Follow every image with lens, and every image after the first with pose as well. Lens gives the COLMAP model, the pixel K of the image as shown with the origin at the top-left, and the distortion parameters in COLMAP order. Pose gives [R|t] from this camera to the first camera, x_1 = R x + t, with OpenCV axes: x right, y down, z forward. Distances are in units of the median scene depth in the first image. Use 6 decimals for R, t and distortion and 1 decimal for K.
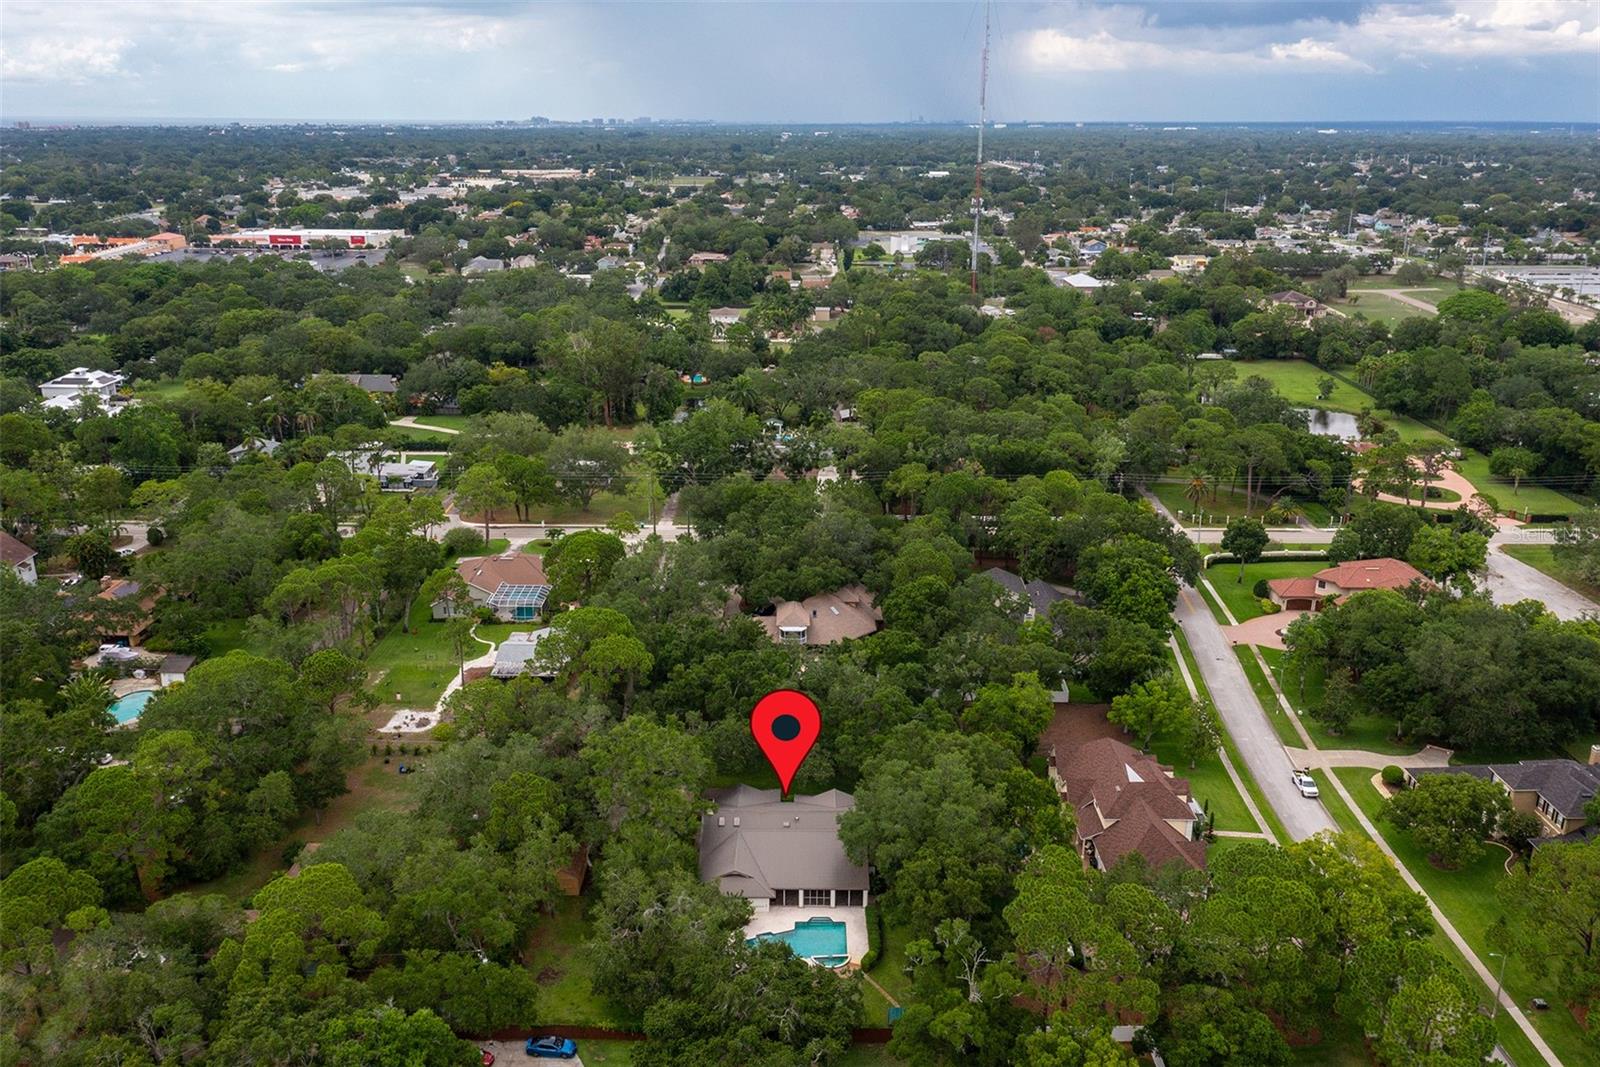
lens RADIAL K [[1291.3, 0, 802.5], [0, 1291.3, 533.7], [0, 0, 1]] dist [0.012932, 0.001754]
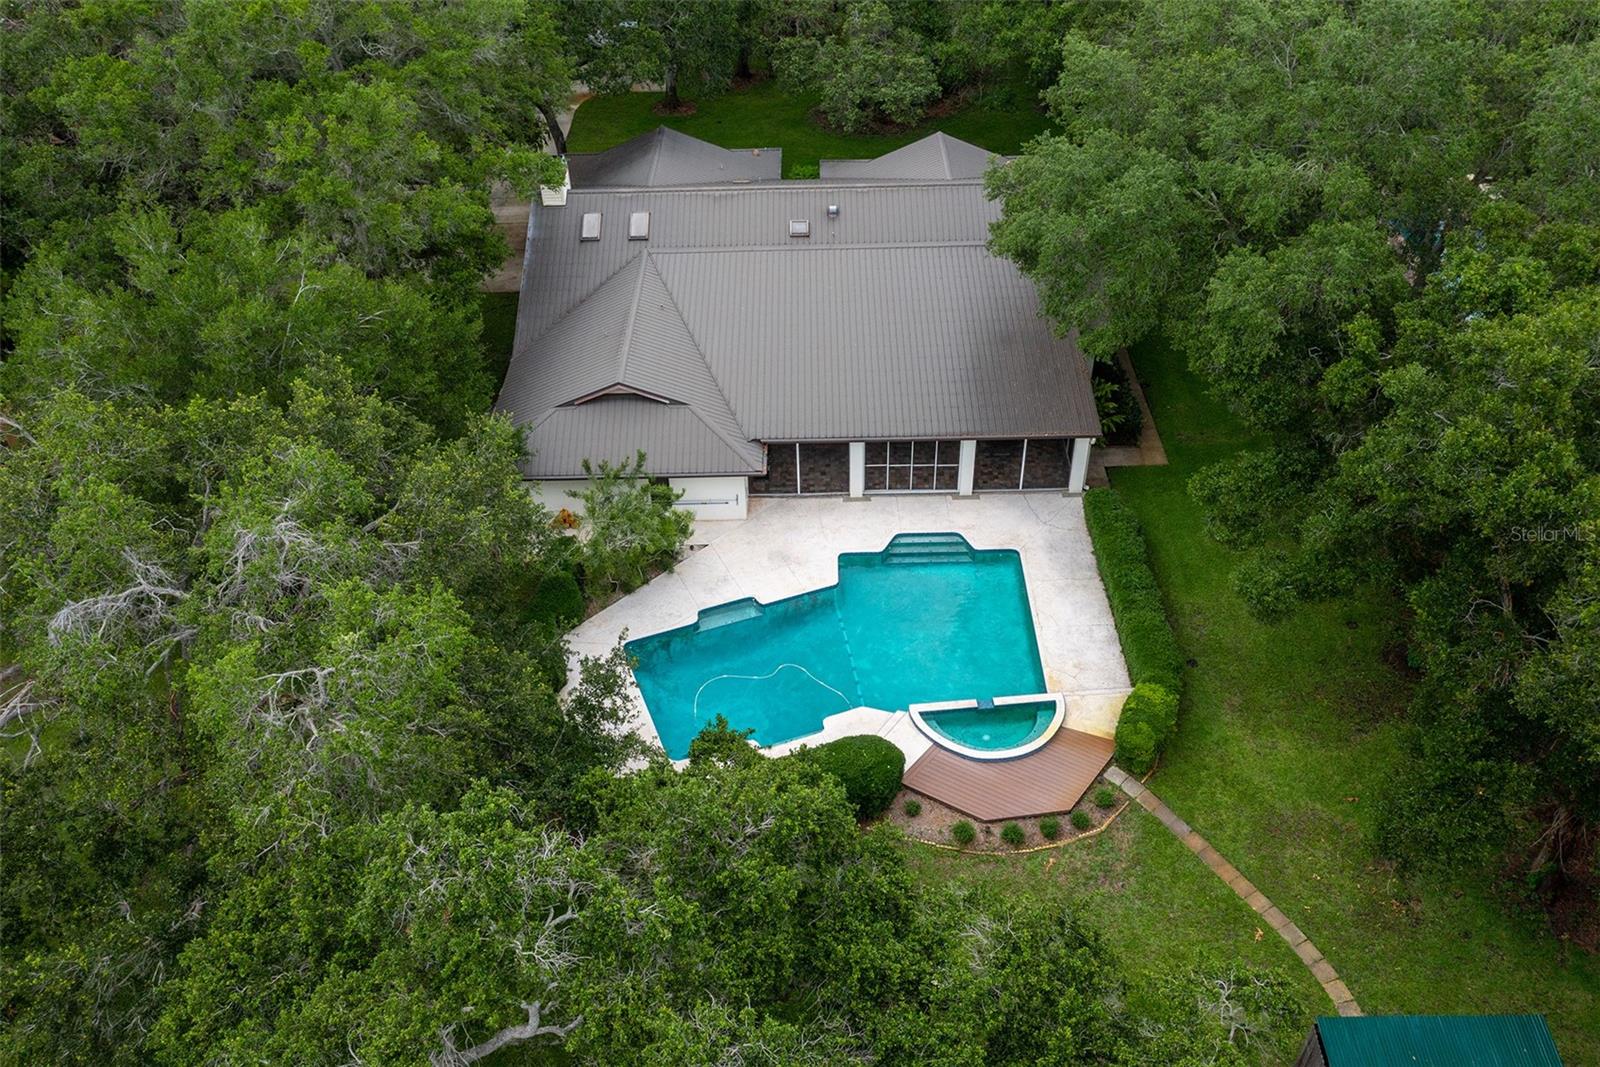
lens RADIAL K [[1291.3, 0, 802.9], [0, 1291.3, 533.5], [0, 0, 1]] dist [0.012932, 0.001754]
pose [[0.999378, -0.026197, -0.023599, -0.006729], [0.033174, 0.925356, 0.377646, 0.186668], [0.011945, -0.378194, 0.925649, 0.729813]]
